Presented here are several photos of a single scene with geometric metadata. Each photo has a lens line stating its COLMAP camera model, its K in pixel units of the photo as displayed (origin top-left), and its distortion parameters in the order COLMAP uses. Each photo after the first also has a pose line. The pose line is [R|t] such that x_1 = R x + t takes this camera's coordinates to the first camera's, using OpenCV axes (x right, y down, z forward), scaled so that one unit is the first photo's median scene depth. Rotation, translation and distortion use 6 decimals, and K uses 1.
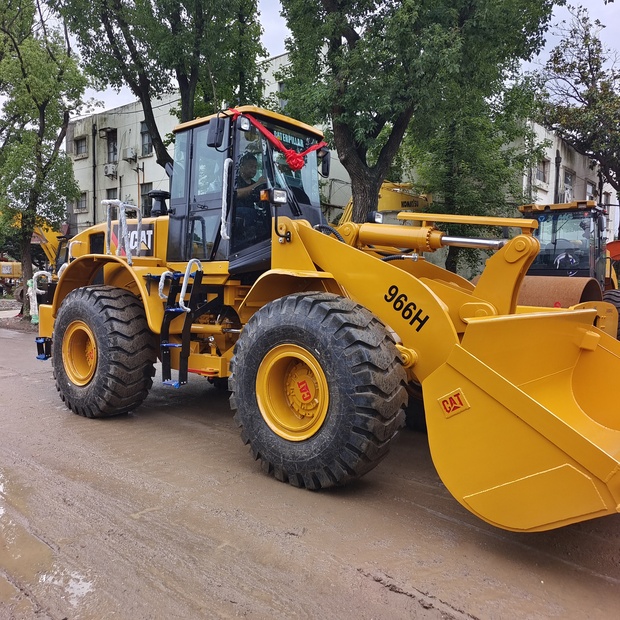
lens RADIAL K [[572.4, 0, 316.8], [0, 572.4, 316.7], [0, 0, 1]] dist [0.026652, 0.017838]
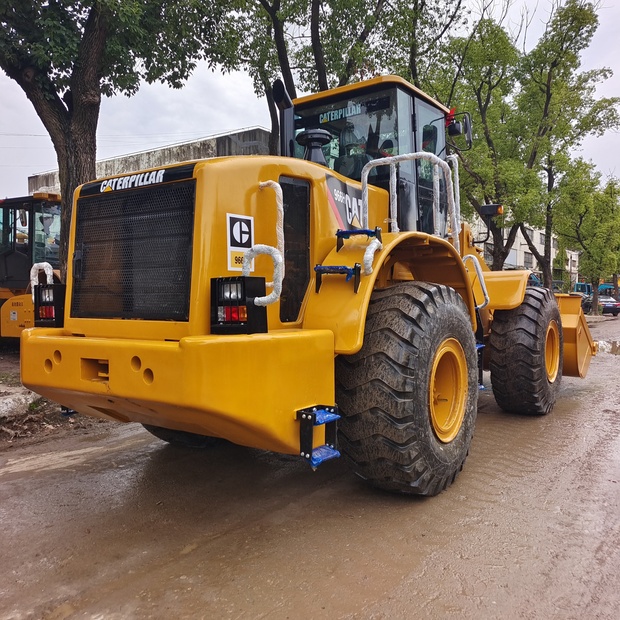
lens RADIAL K [[572.4, 0, 316.8], [0, 572.4, 316.7], [0, 0, 1]] dist [0.026652, 0.017838]
pose [[-0.104426, -0.055835, 0.992964, -1.087768], [0.046439, 0.997060, 0.060949, -0.064635], [-0.993448, 0.052477, -0.101526, 1.274111]]
